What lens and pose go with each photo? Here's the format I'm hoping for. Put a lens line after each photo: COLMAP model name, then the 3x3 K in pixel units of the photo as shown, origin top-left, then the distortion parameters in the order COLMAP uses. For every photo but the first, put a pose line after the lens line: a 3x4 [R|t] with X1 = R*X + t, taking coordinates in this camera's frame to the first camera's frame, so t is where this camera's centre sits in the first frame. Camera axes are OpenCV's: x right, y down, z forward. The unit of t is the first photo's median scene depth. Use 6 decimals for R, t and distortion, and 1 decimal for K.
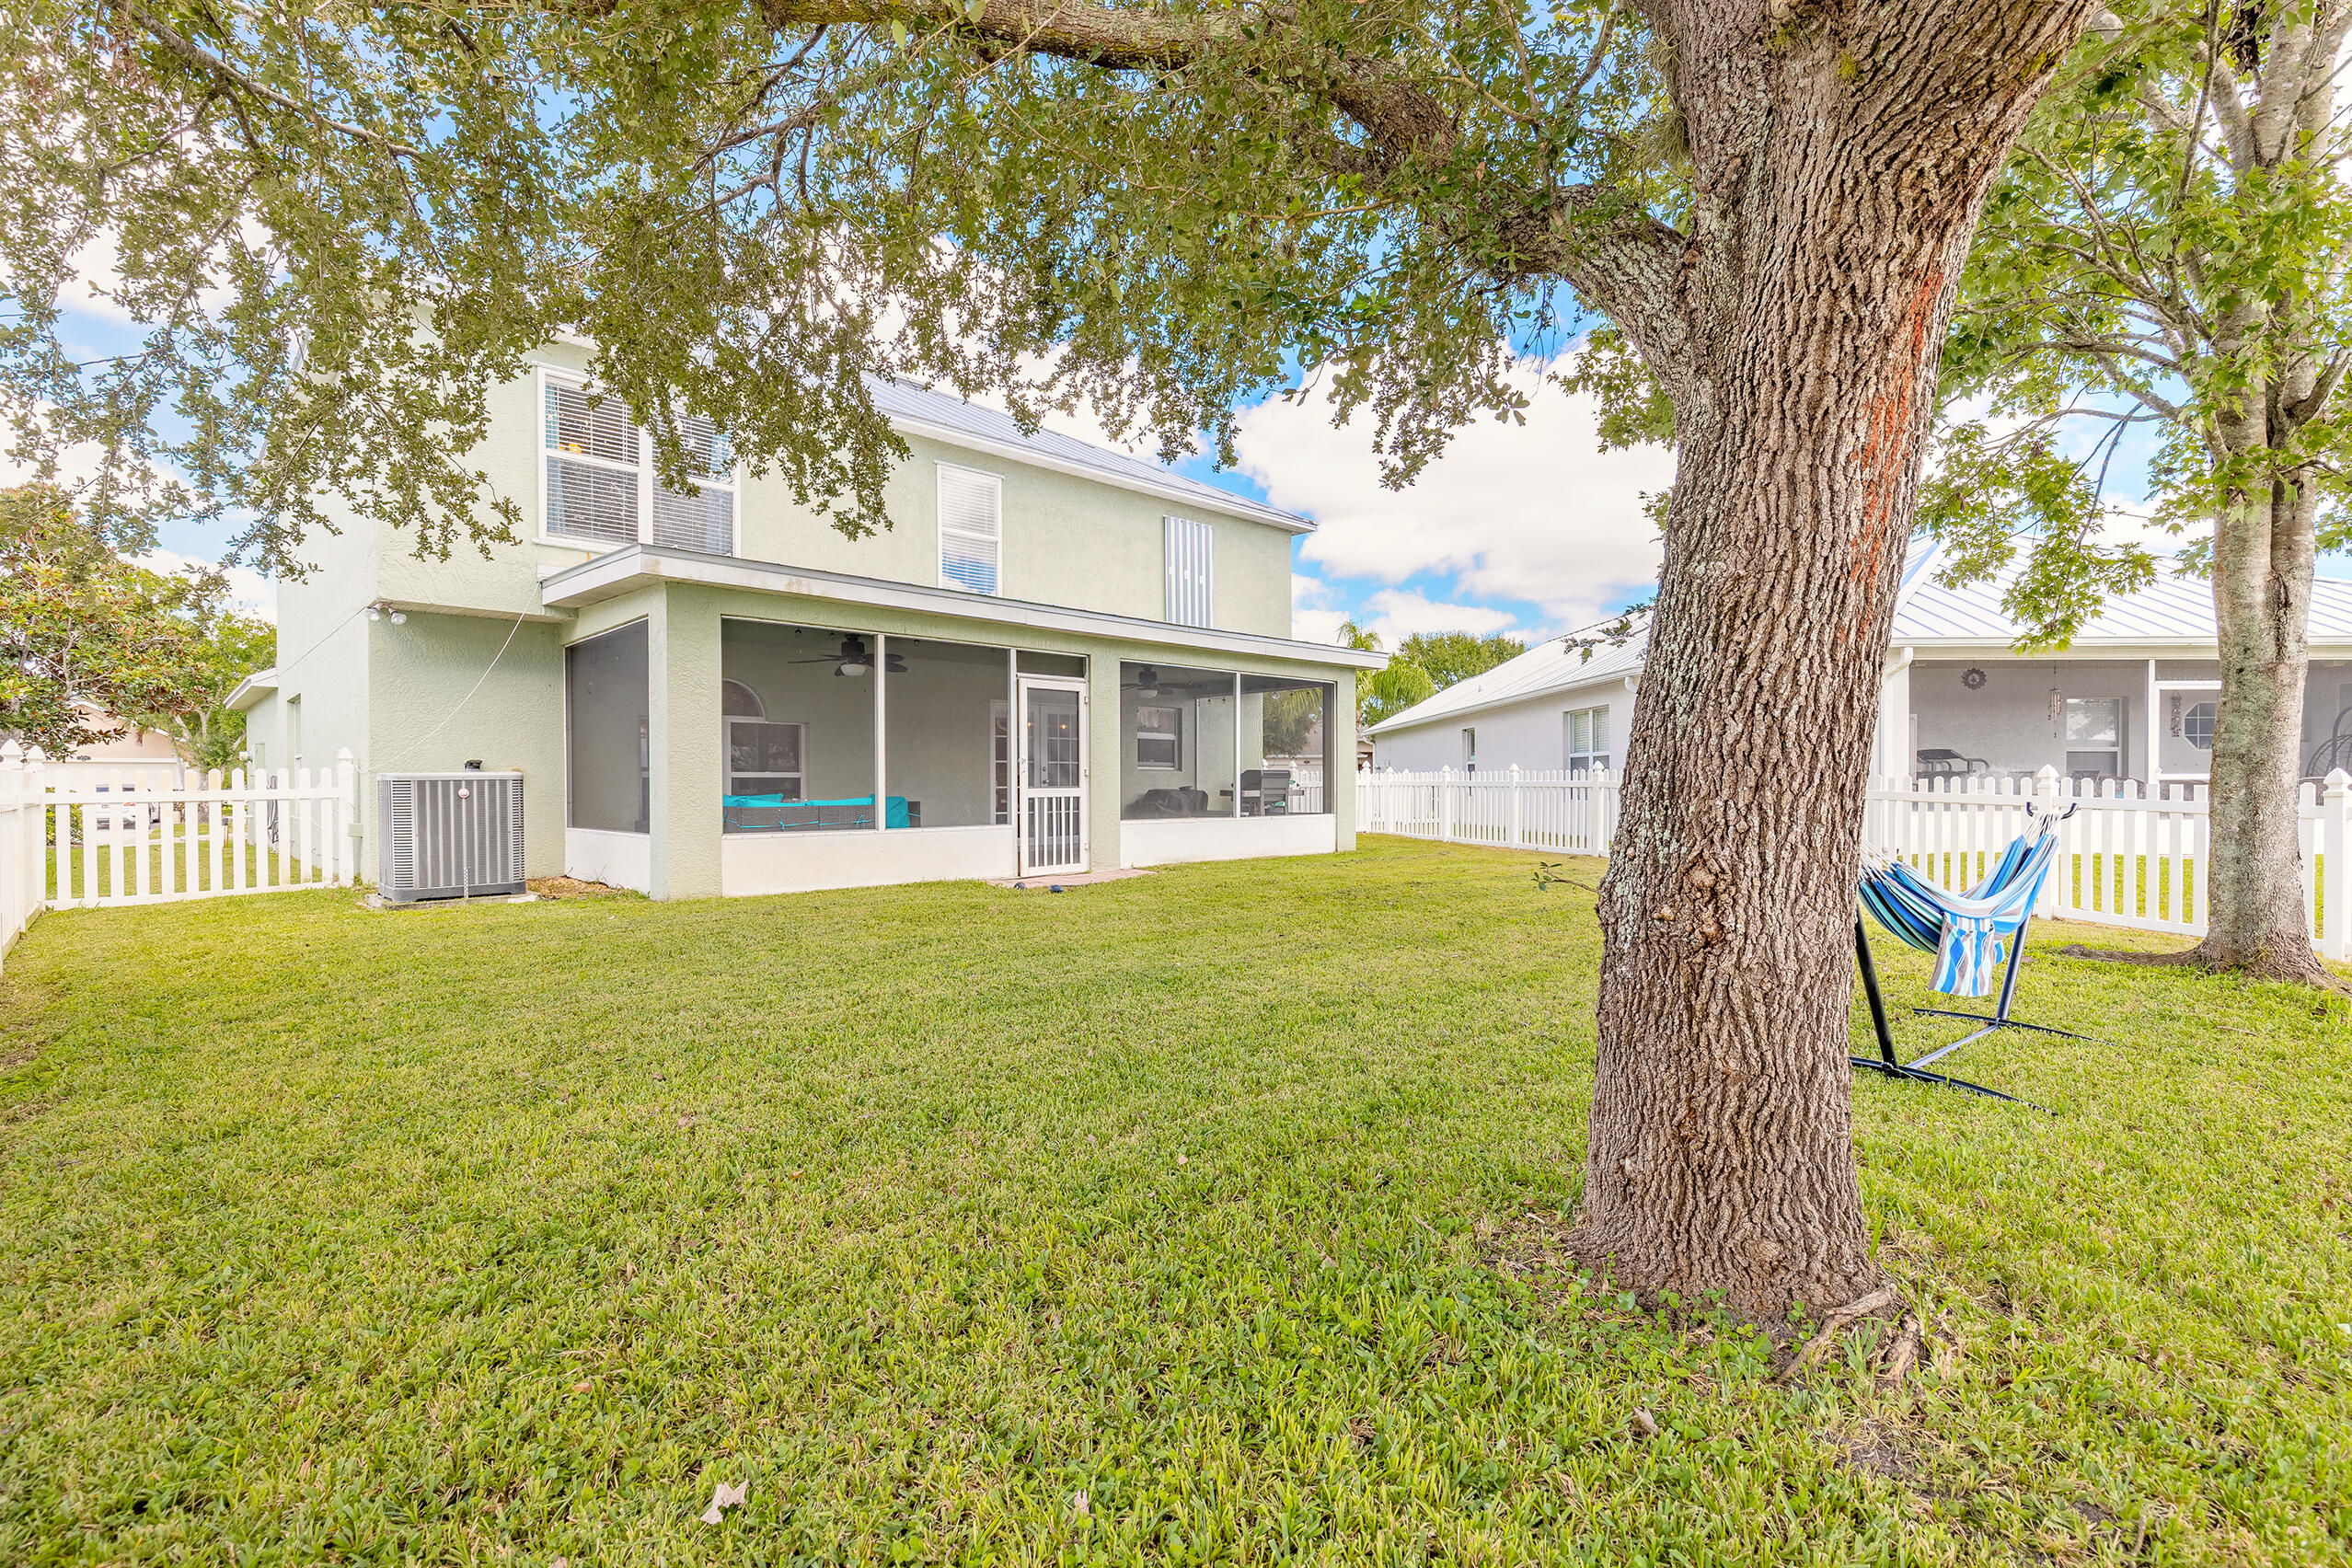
lens RADIAL K [[1063.7, 0, 1160.9], [0, 1063.7, 783.4], [0, 0, 1]] dist [0.010725, -0.002737]
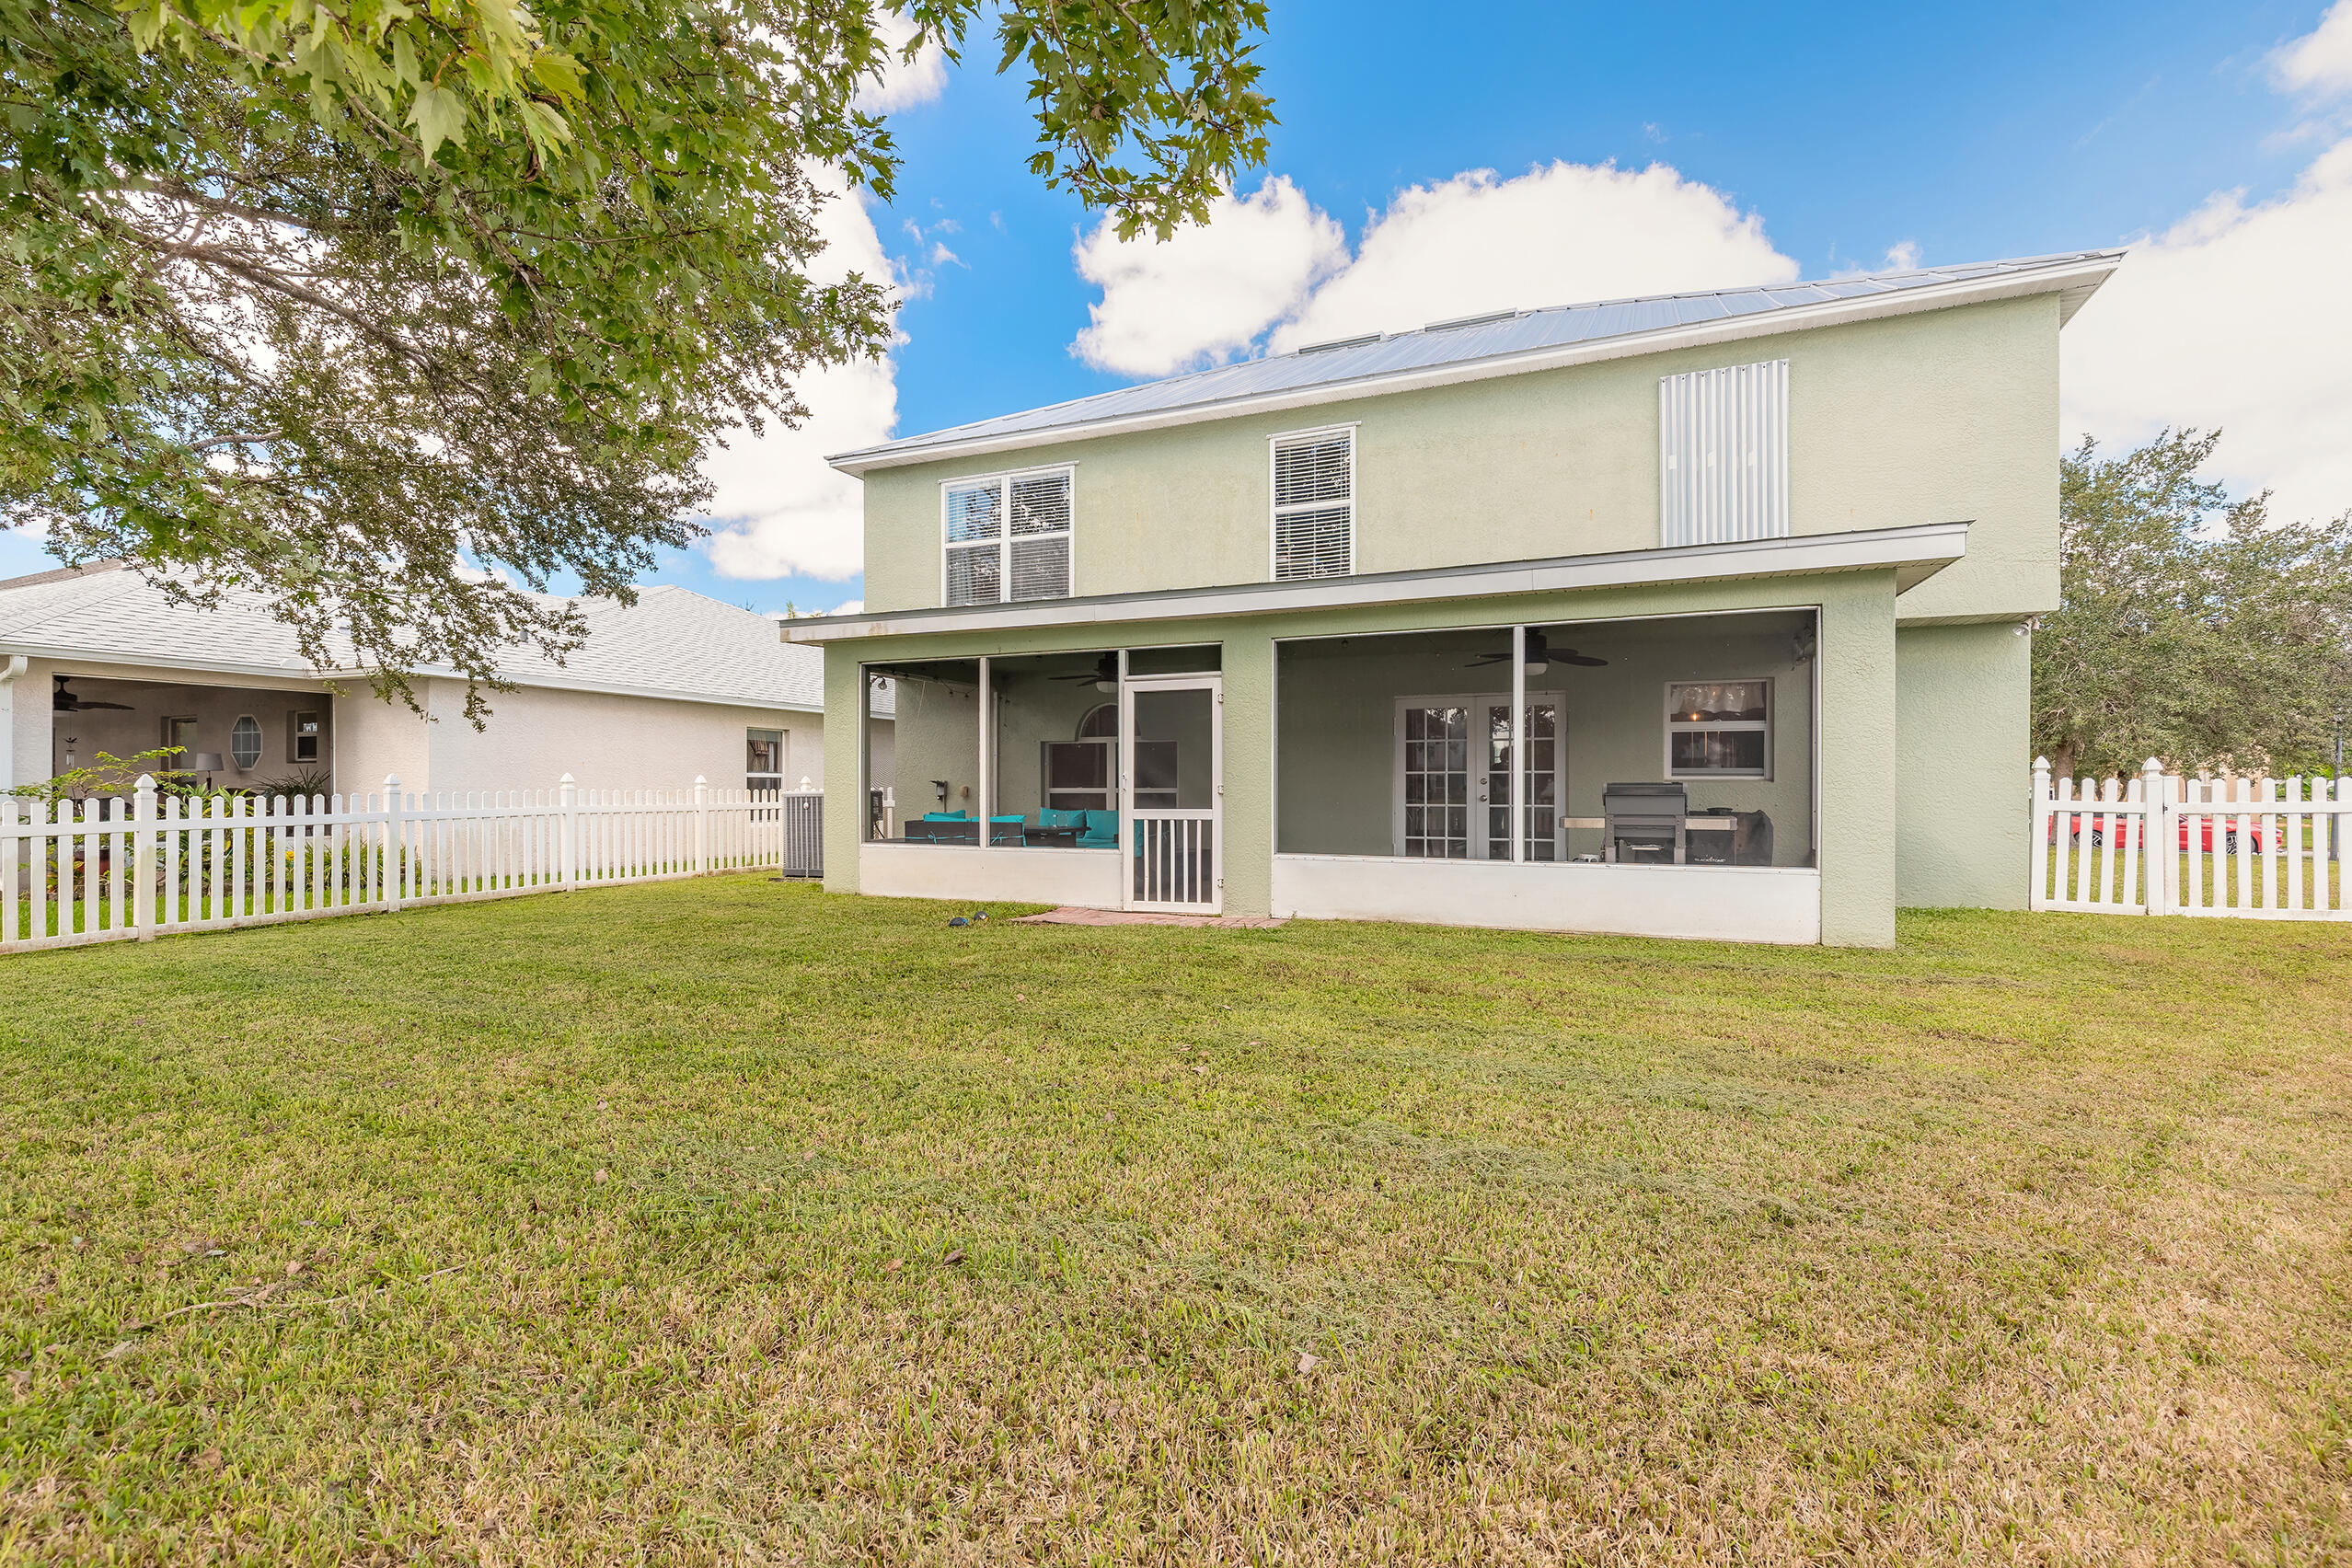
lens RADIAL K [[1063.7, 0, 1163.3], [0, 1063.7, 790.5], [0, 0, 1]] dist [0.010725, -0.002737]
pose [[0.373656, -0.004163, -0.927558, 0.676113], [-0.006666, 0.999952, -0.007173, -0.004036], [0.927543, 0.008864, 0.373610, 0.690861]]
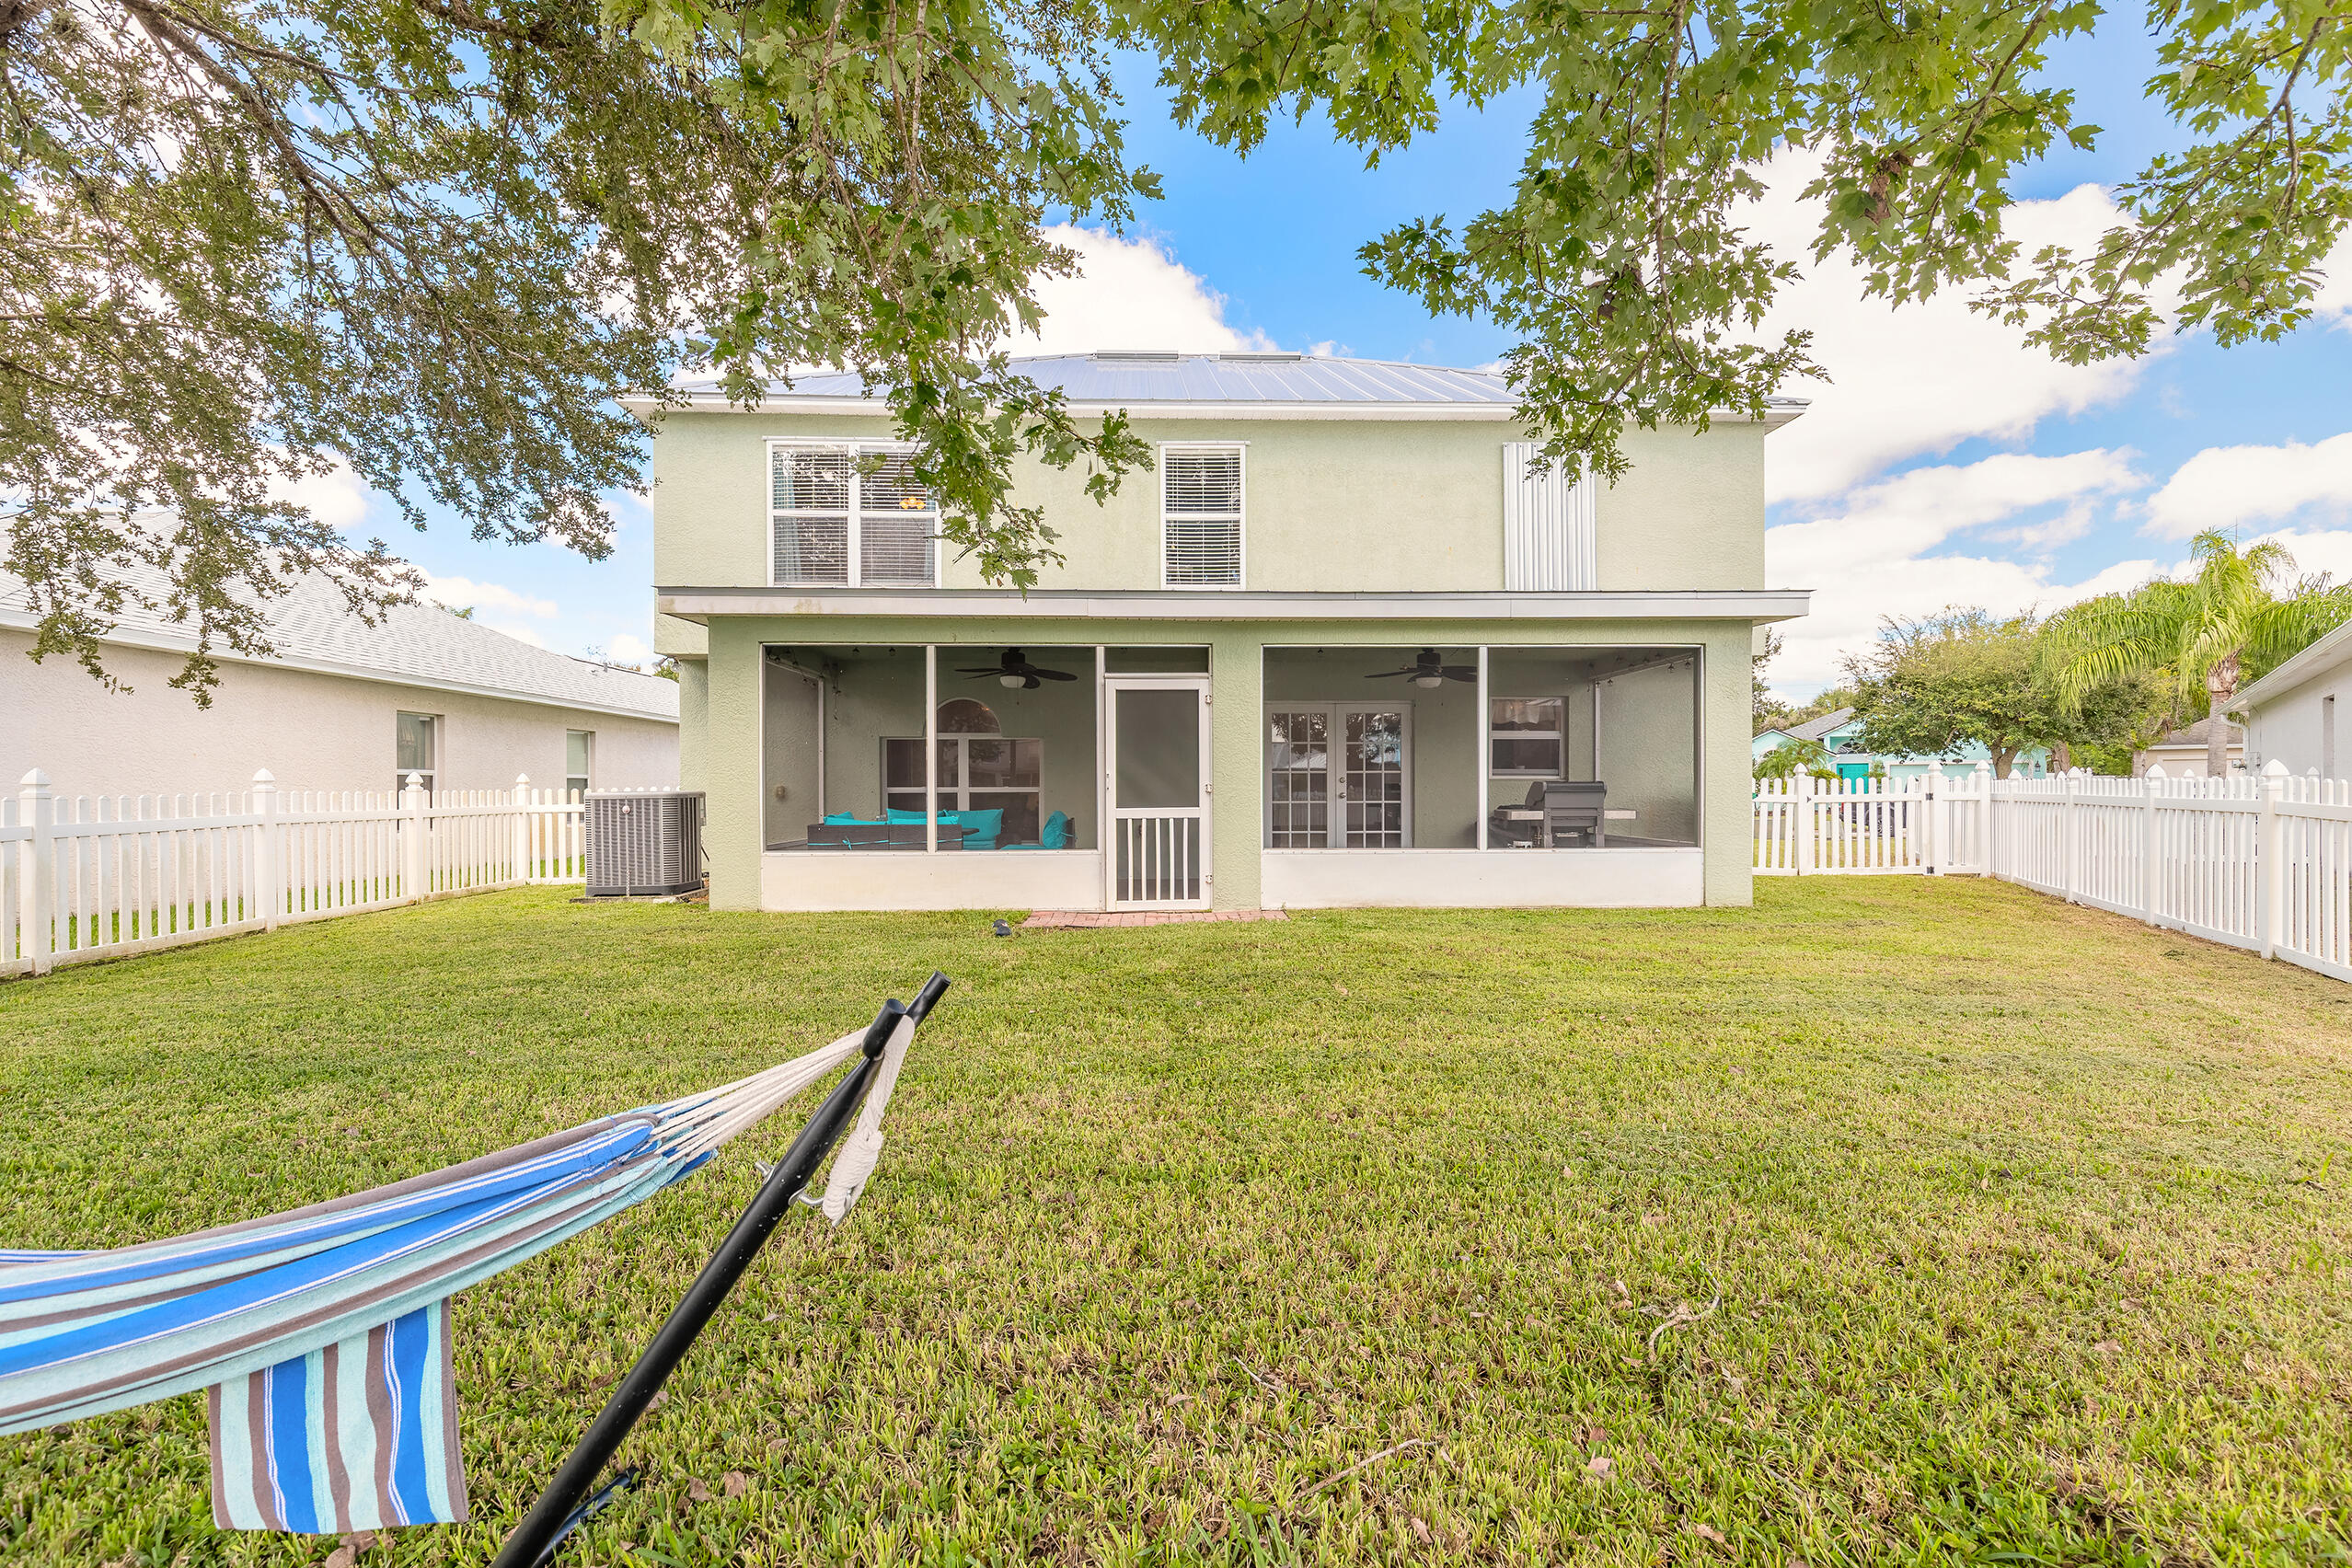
lens RADIAL K [[1063.7, 0, 1172.4], [0, 1063.7, 793.8], [0, 0, 1]] dist [0.010725, -0.002737]
pose [[0.739020, -0.001804, -0.673681, 0.477023], [-0.000086, 0.999996, -0.002772, -0.004236], [0.673683, 0.002106, 0.739017, 0.394673]]
